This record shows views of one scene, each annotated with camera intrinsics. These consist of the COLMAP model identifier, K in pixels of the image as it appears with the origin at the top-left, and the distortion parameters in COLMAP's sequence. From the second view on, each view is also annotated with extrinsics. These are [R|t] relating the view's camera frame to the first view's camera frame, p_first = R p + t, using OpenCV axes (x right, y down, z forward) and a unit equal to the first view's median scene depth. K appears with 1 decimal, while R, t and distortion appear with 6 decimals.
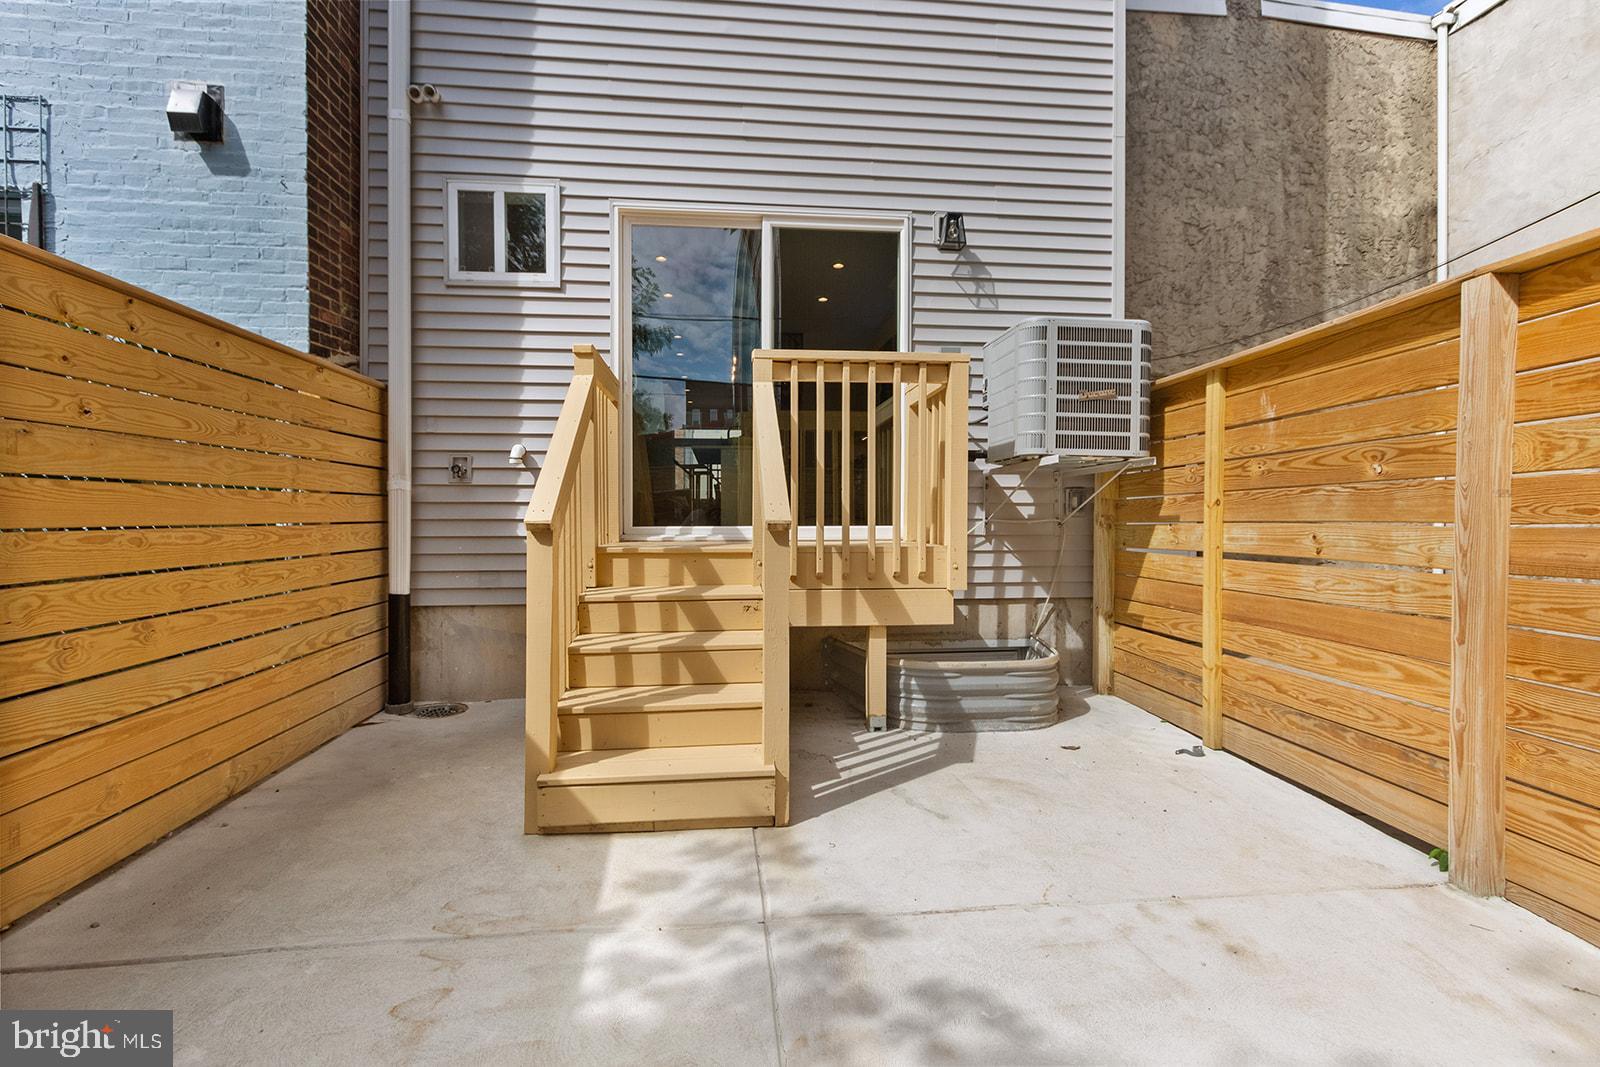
lens RADIAL K [[724.8, 0, 801.0], [0, 724.8, 529.5], [0, 0, 1]] dist [0.008002, -0.002251]
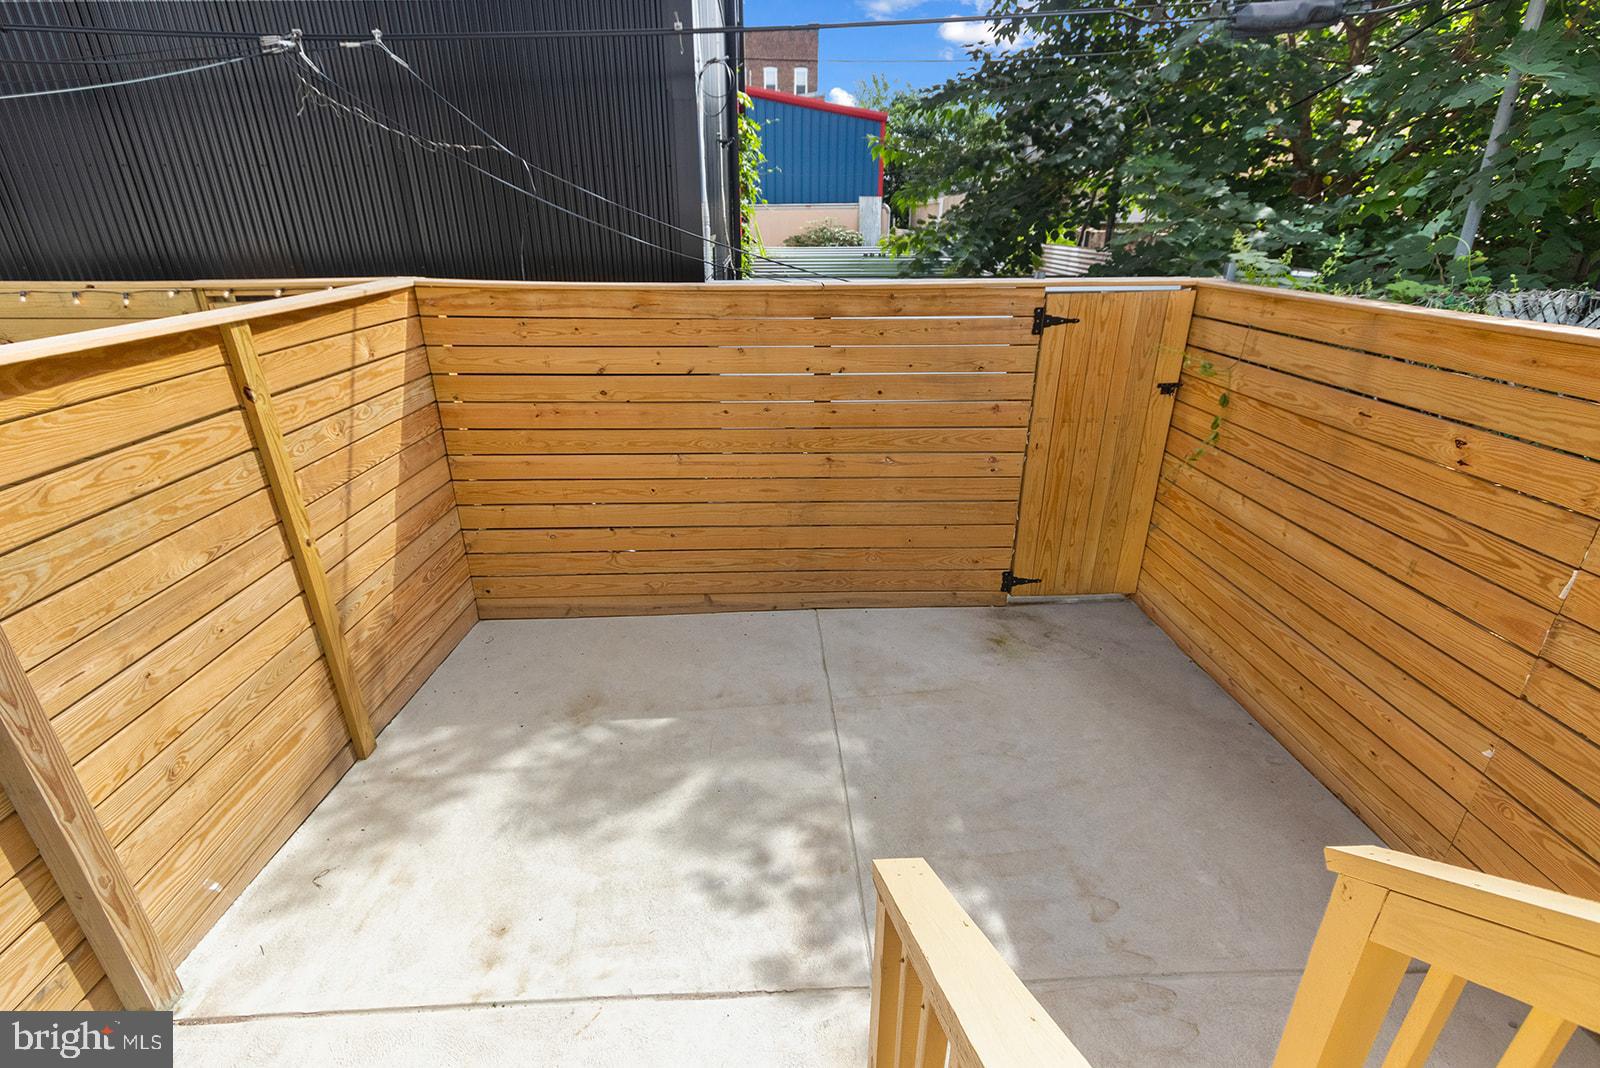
lens RADIAL K [[724.8, 0, 798.6], [0, 724.8, 533.2], [0, 0, 1]] dist [0.008002, -0.002251]
pose [[-0.998191, -0.018765, 0.057125, 0.017123], [0.006016, 0.914113, 0.405414, -0.550392], [-0.059826, 0.405024, -0.912347, 1.790619]]
